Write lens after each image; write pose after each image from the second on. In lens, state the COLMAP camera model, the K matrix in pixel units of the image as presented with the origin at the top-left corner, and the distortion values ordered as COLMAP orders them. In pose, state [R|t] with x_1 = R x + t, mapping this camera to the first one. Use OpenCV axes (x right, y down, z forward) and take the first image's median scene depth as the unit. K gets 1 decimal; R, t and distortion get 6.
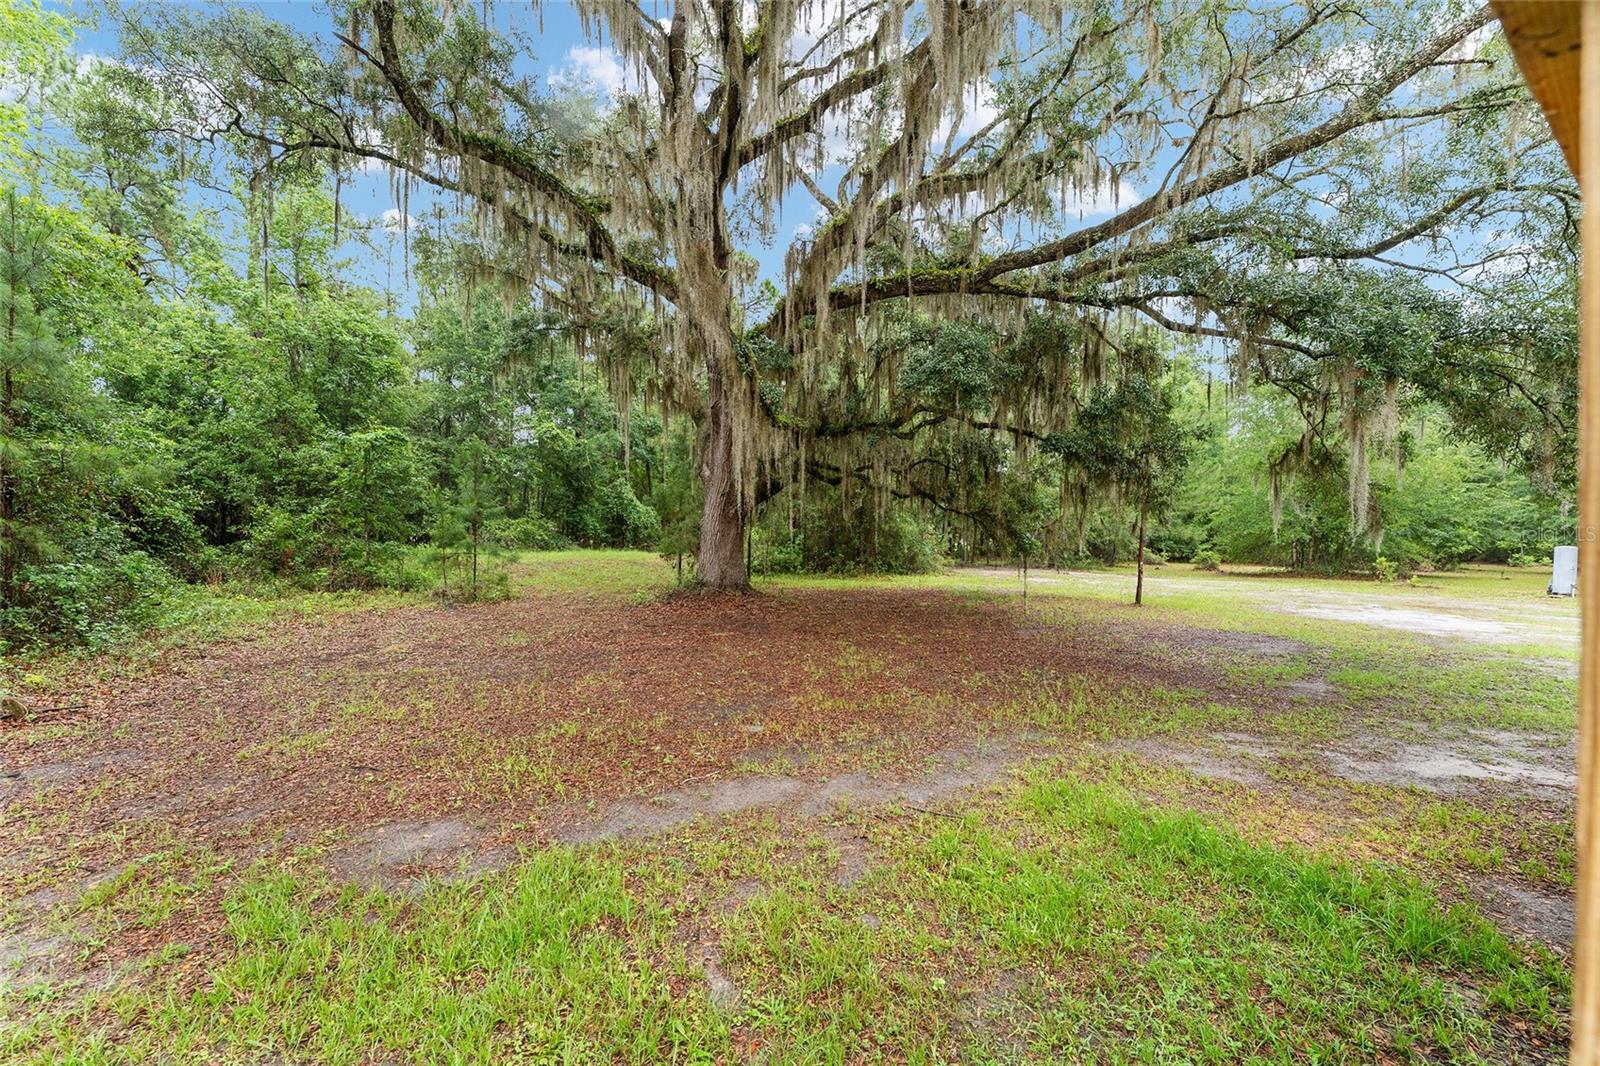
lens RADIAL K [[637.9, 0, 802.8], [0, 637.9, 543.3], [0, 0, 1]] dist [0.001109, -0.000112]
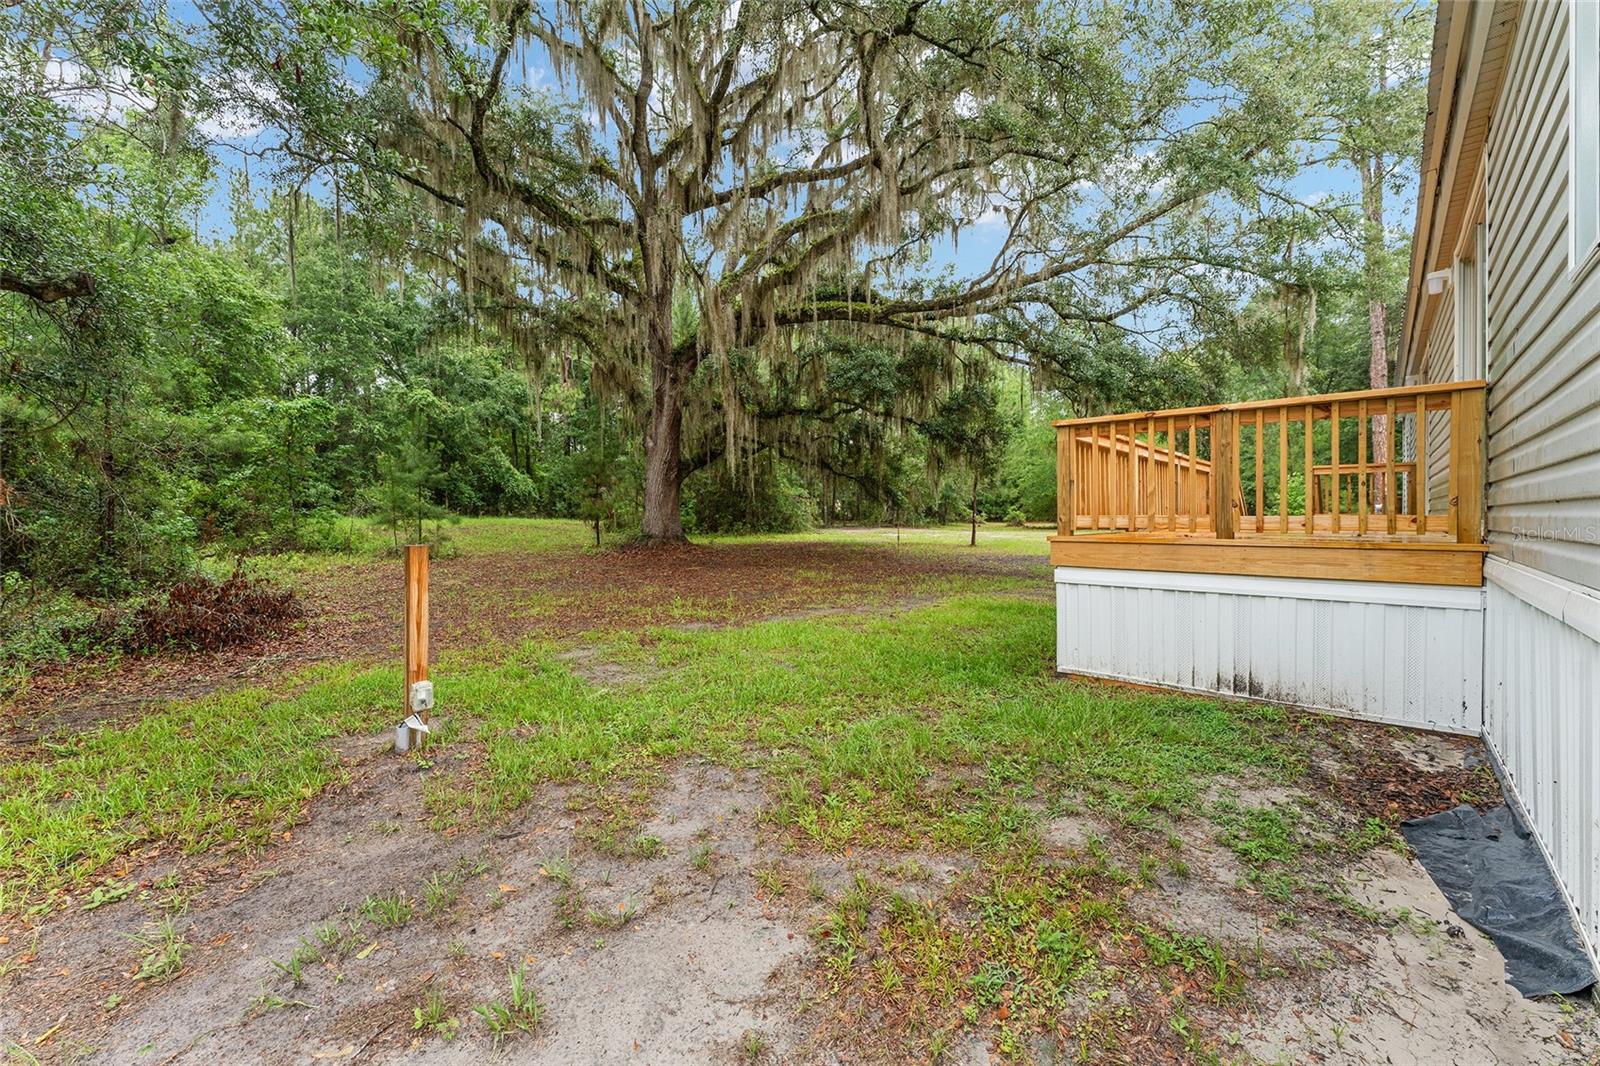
lens RADIAL K [[653.5, 0, 803.9], [0, 653.5, 523.5], [0, 0, 1]] dist [0.003423, 0.000433]
pose [[0.967525, -0.020000, 0.251983, -0.177846], [0.016576, 0.999739, 0.015702, 0.023584], [-0.252232, -0.011015, 0.967604, -0.258966]]
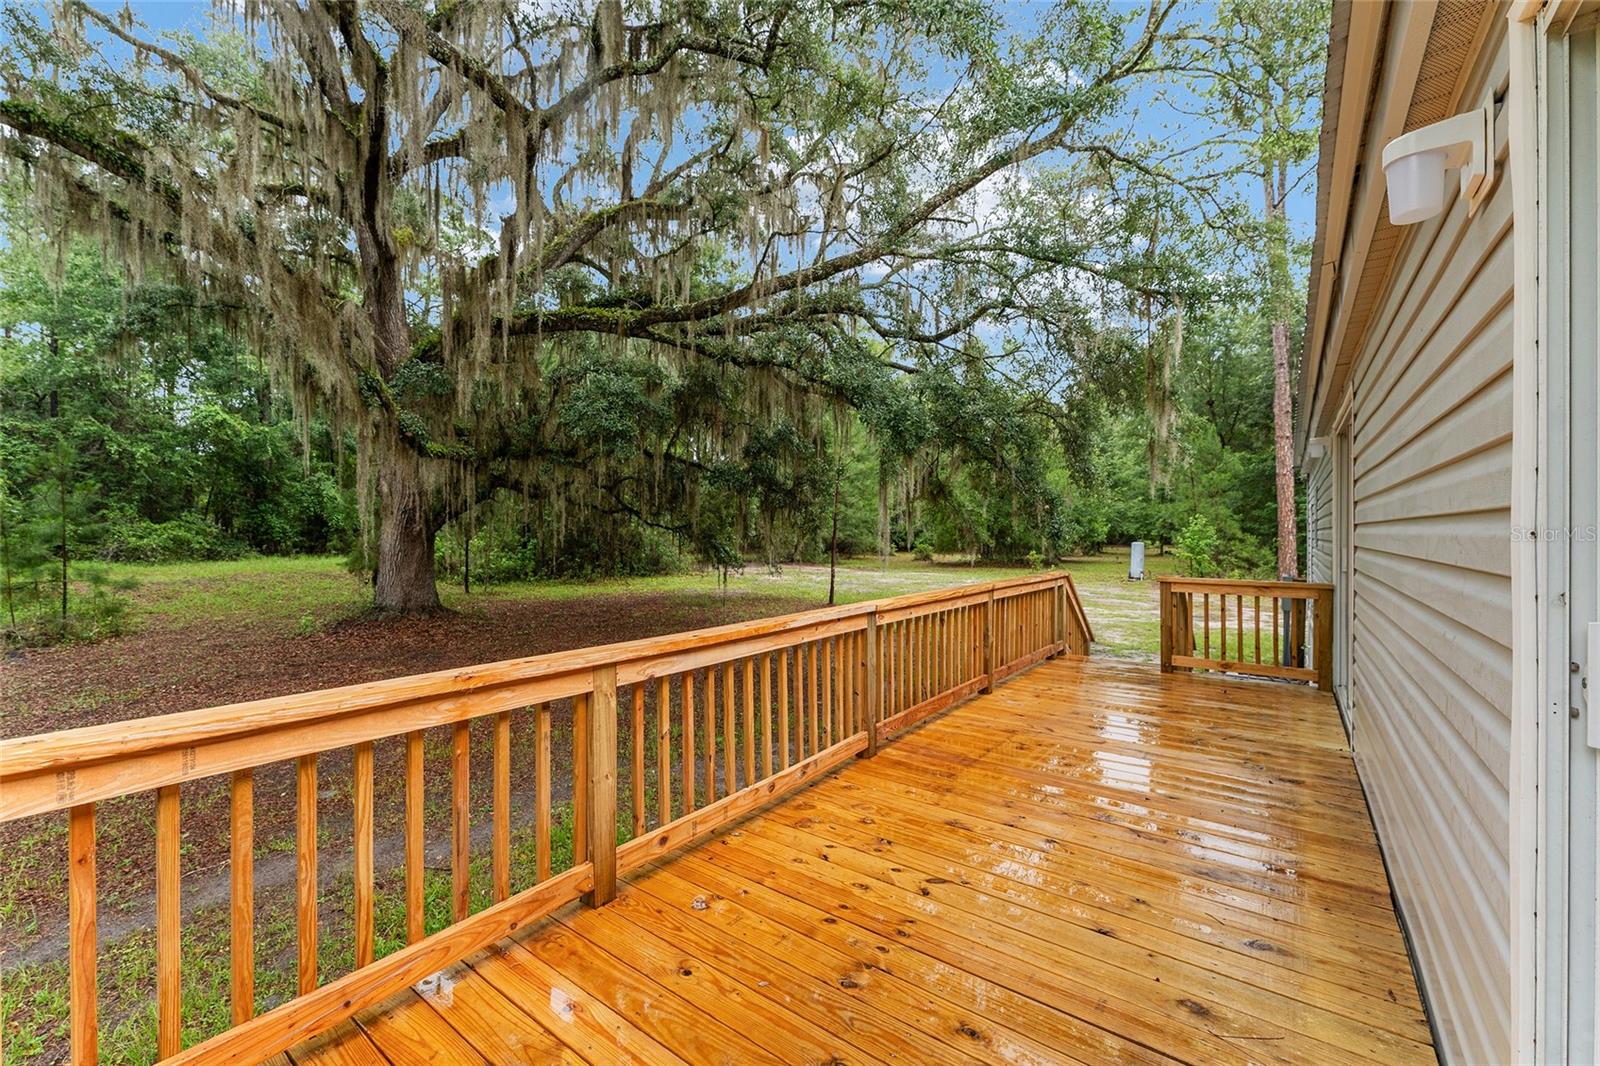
lens RADIAL K [[641.0, 0, 800.0], [0, 641.0, 533.0], [0, 0, 1]] dist [0.001896, -0.000392]
pose [[0.947539, -0.013577, 0.319352, 0.117327], [0.011757, 0.999902, 0.007624, -0.043681], [-0.319424, -0.003470, 0.947606, -0.068724]]
